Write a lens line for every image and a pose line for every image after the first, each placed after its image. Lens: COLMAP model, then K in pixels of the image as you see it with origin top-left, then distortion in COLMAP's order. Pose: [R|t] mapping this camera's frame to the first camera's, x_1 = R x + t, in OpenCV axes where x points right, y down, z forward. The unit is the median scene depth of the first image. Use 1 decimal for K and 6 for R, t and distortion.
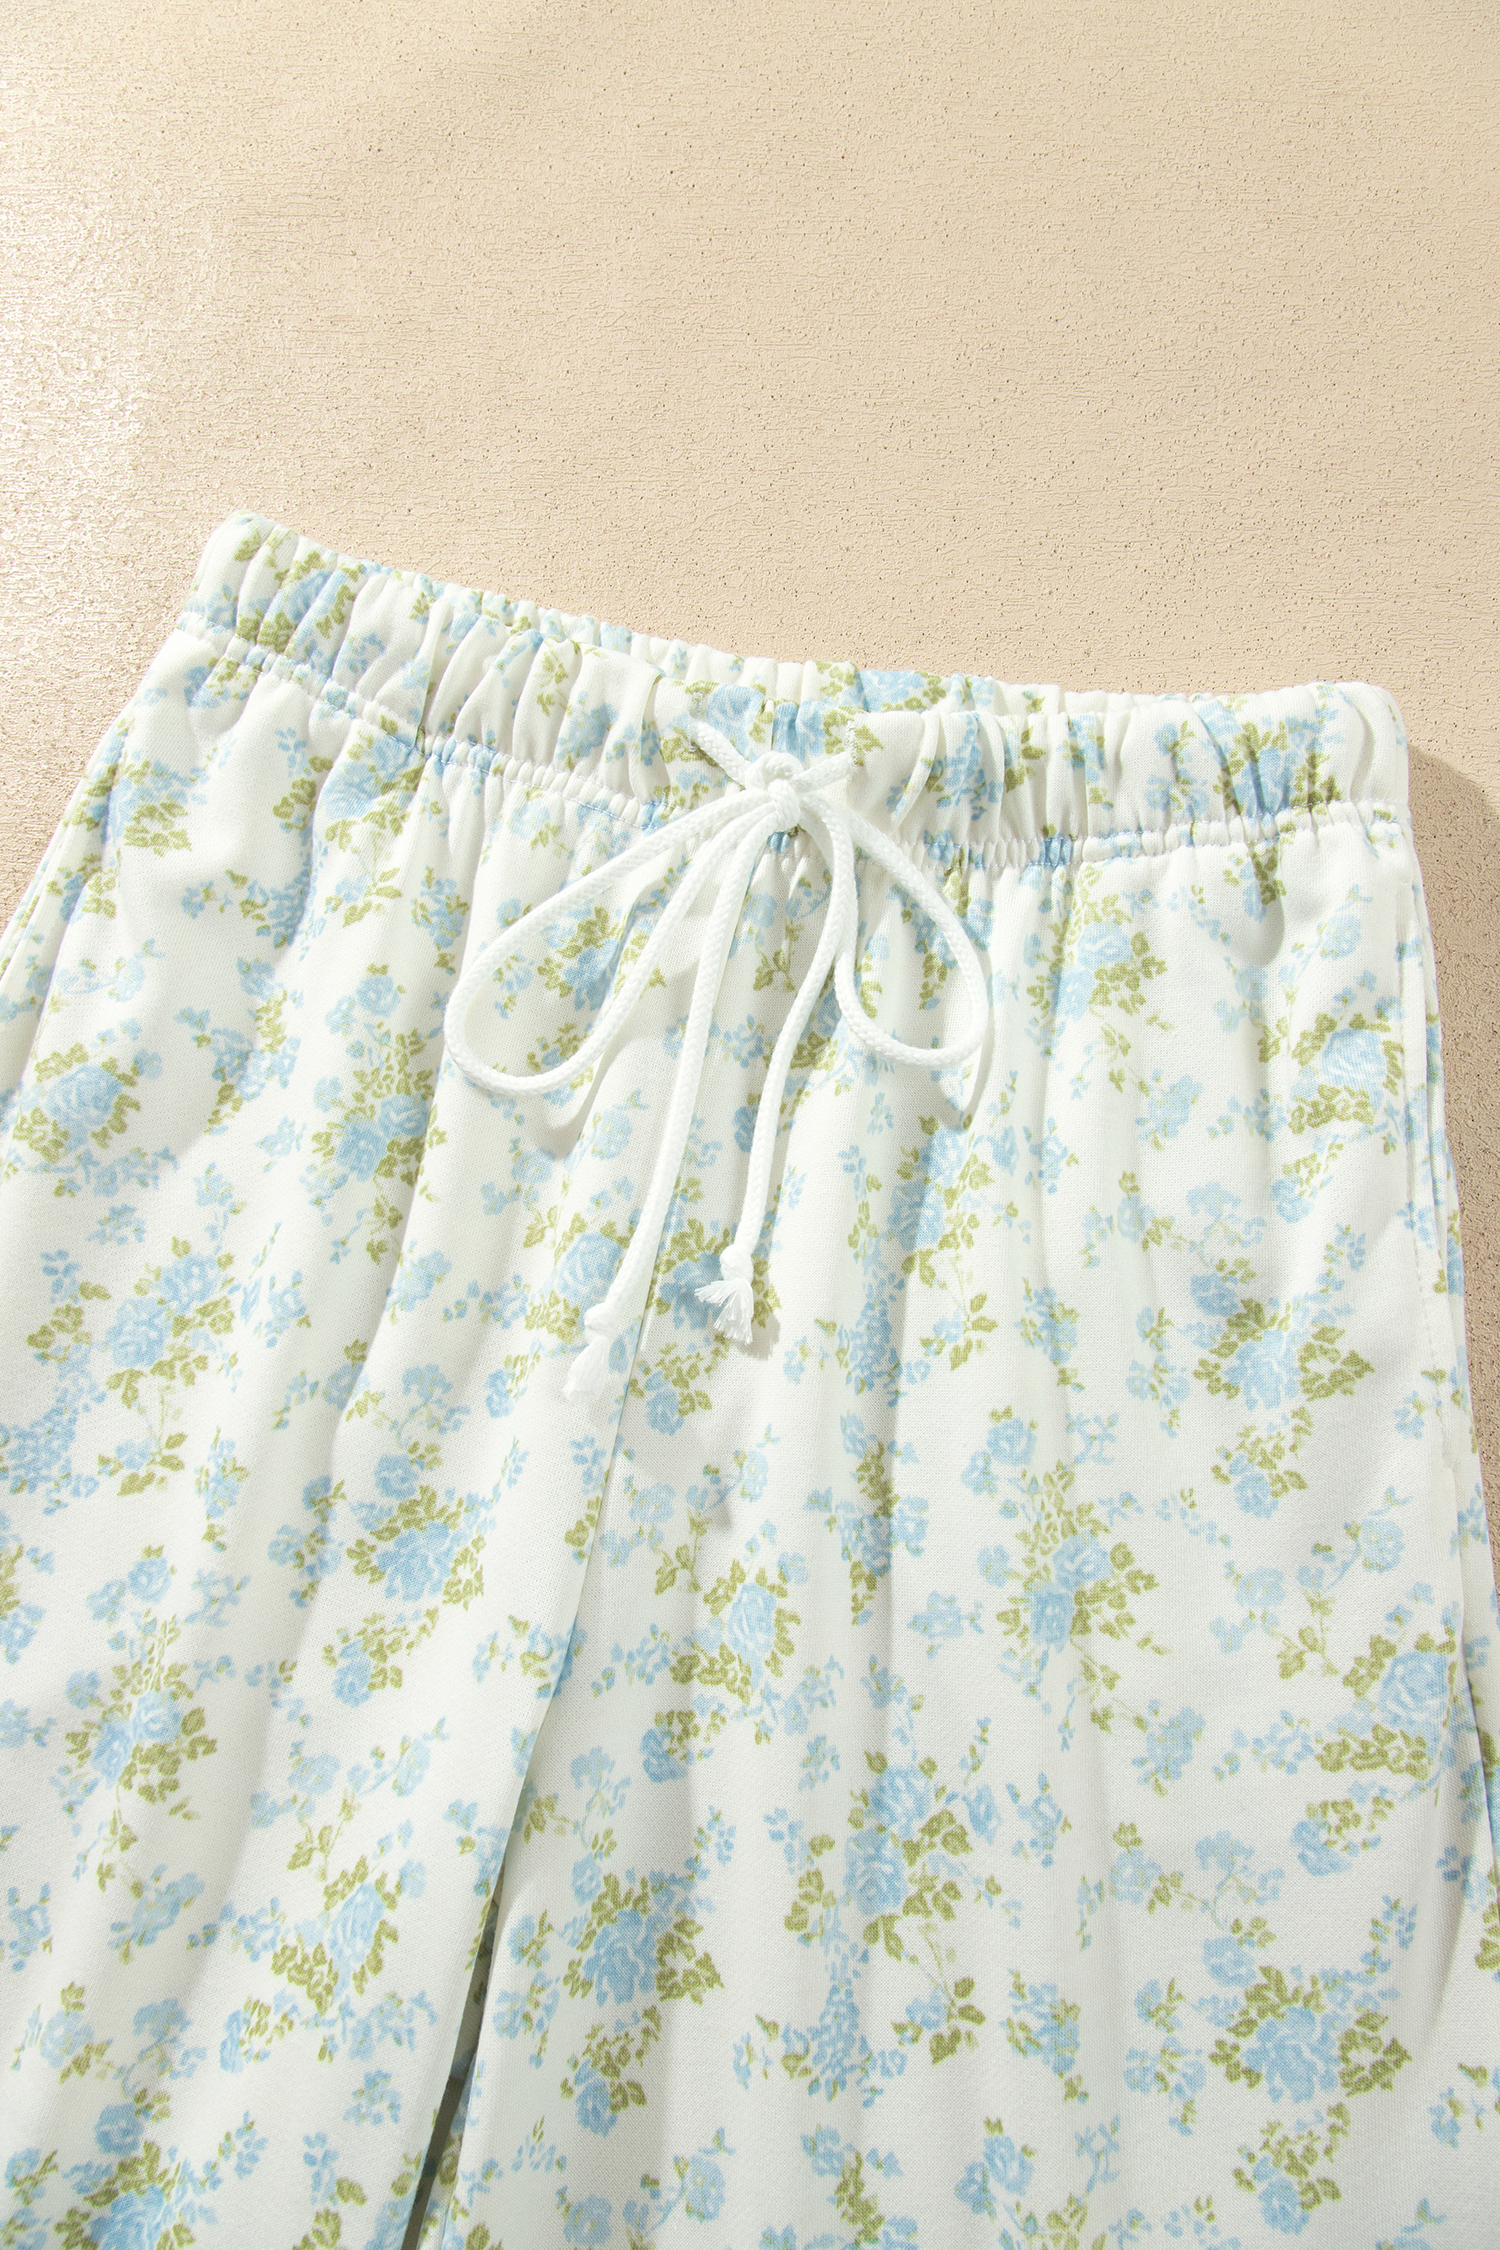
lens RADIAL K [[1535.3, 0, 751.8], [0, 1535.3, 1122.6], [0, 0, 1]] dist [0.039280, 0.002655]
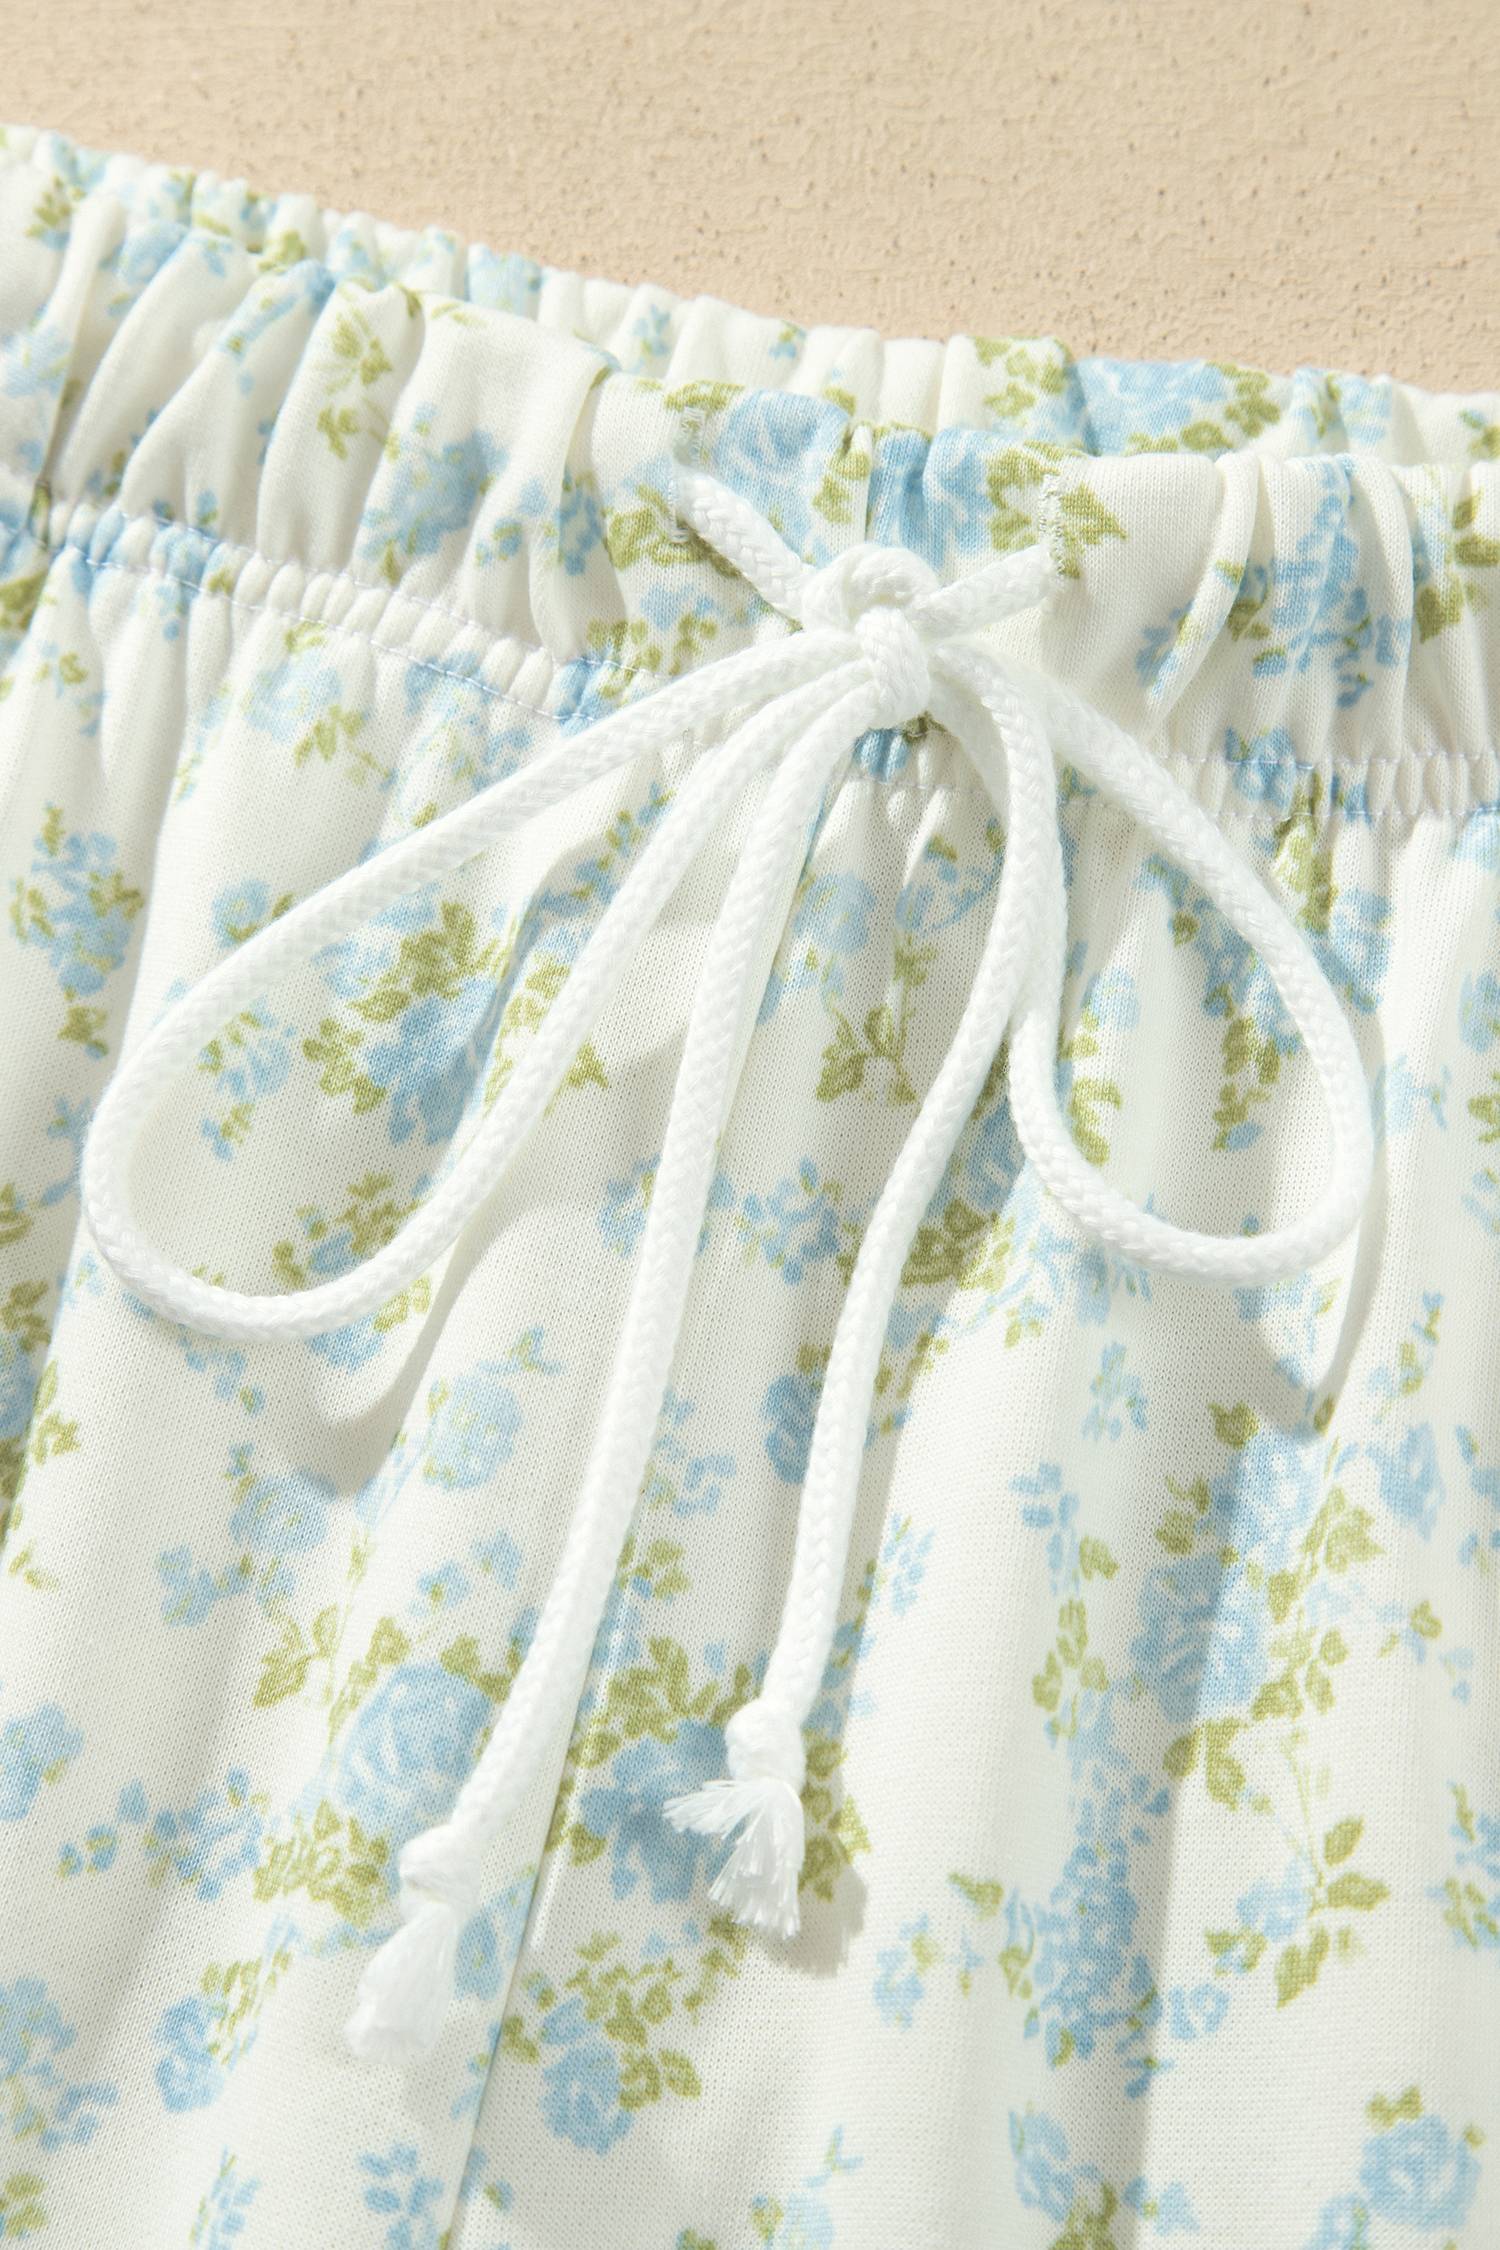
lens RADIAL K [[4764.9, 0, 747.7], [0, 4764.9, 1124.2], [0, 0, 1]] dist [0.056635, 0.000000]
pose [[0.999564, 0.010632, -0.027541, 0.018528], [-0.013786, 0.993039, -0.116973, 0.073369], [0.026106, 0.117302, 0.992753, -0.293138]]
